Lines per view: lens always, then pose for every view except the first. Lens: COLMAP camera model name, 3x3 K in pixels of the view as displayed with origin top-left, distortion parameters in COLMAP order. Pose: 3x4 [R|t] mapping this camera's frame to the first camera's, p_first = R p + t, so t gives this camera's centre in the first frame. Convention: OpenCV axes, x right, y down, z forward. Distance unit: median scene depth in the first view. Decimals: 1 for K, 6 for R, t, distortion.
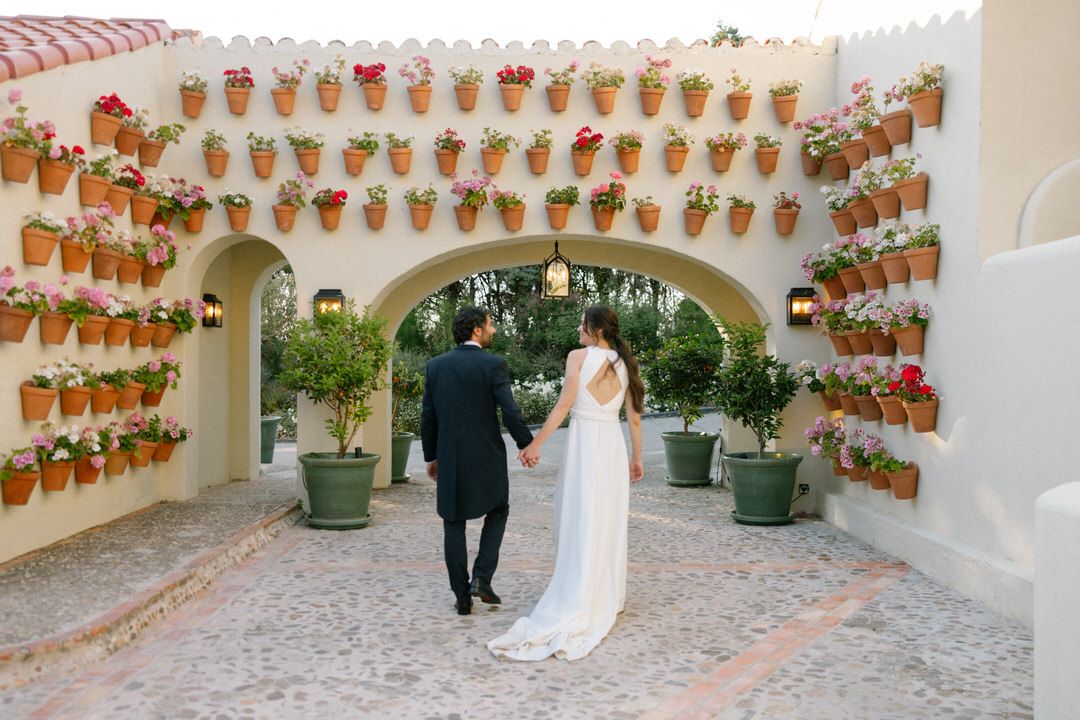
lens RADIAL K [[1656.9, 0, 540.0], [0, 1656.9, 360.0], [0, 0, 1]] dist [-0.030664, -0.012186]
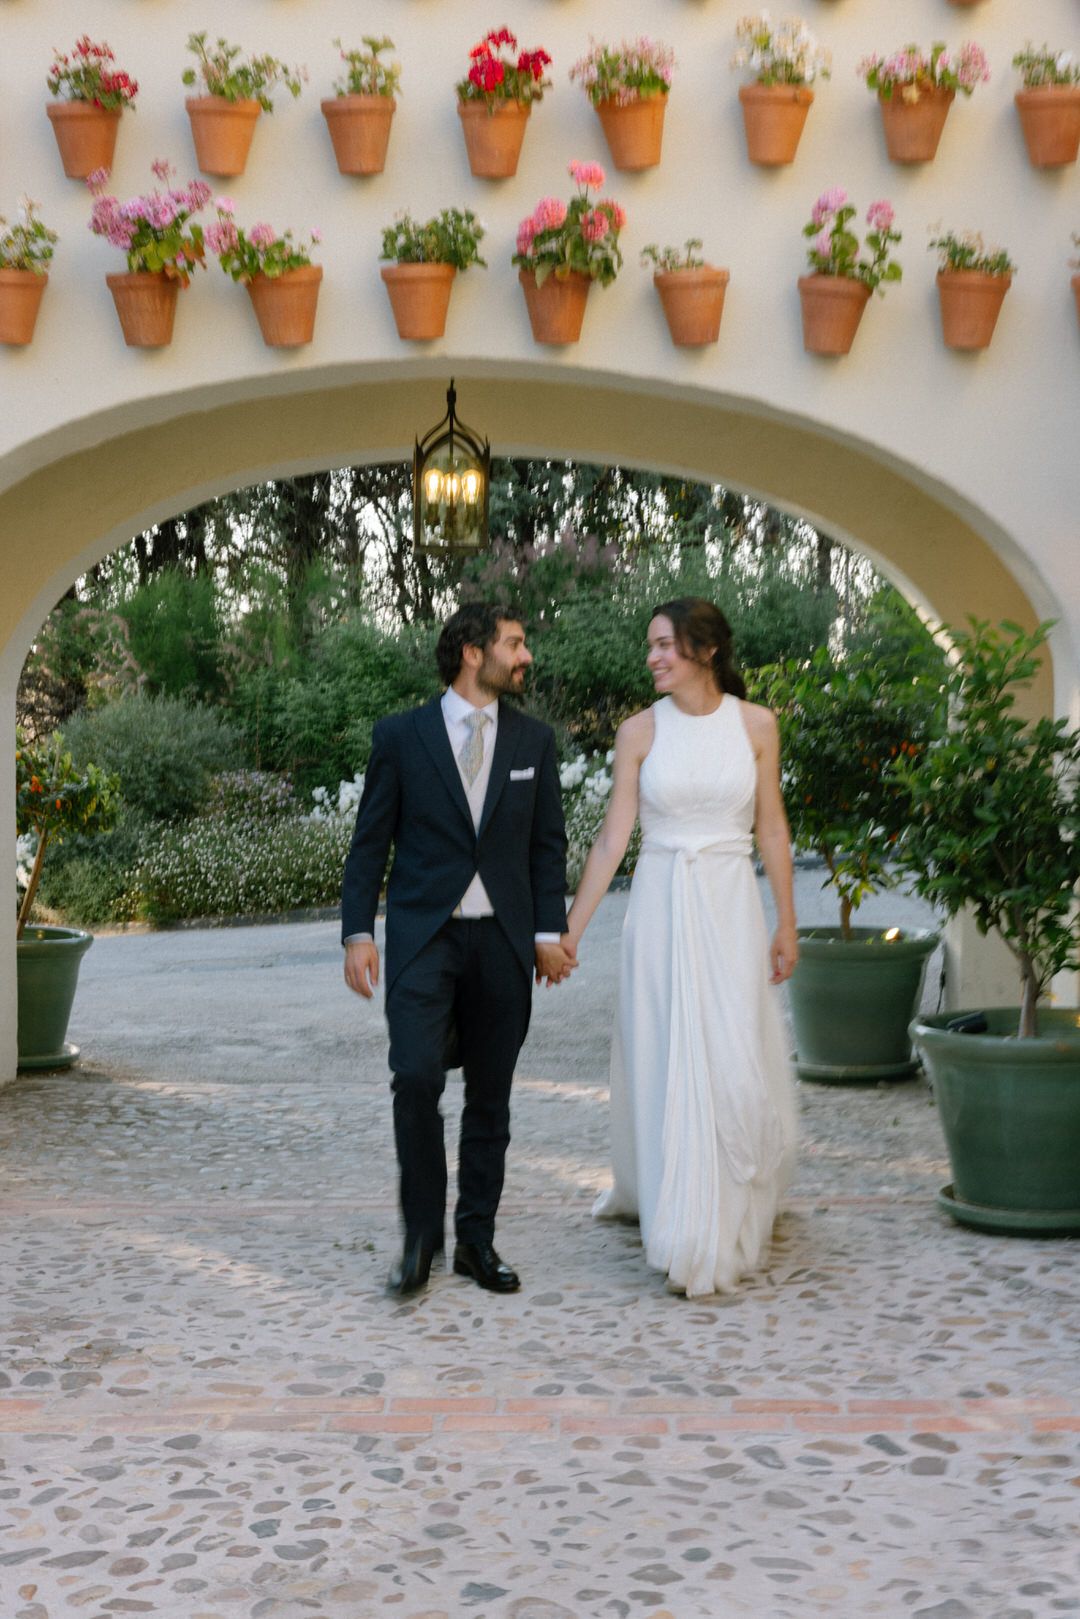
lens RADIAL K [[3686.6, 0, 540.0], [0, 3686.6, 809.5], [0, 0, 1]] dist [0.050446, -0.098979]
pose [[0.999576, -0.004113, -0.028824, 0.056168], [0.004931, 0.999585, 0.028379, -0.005953], [0.028695, -0.028509, 0.999182, 0.257505]]
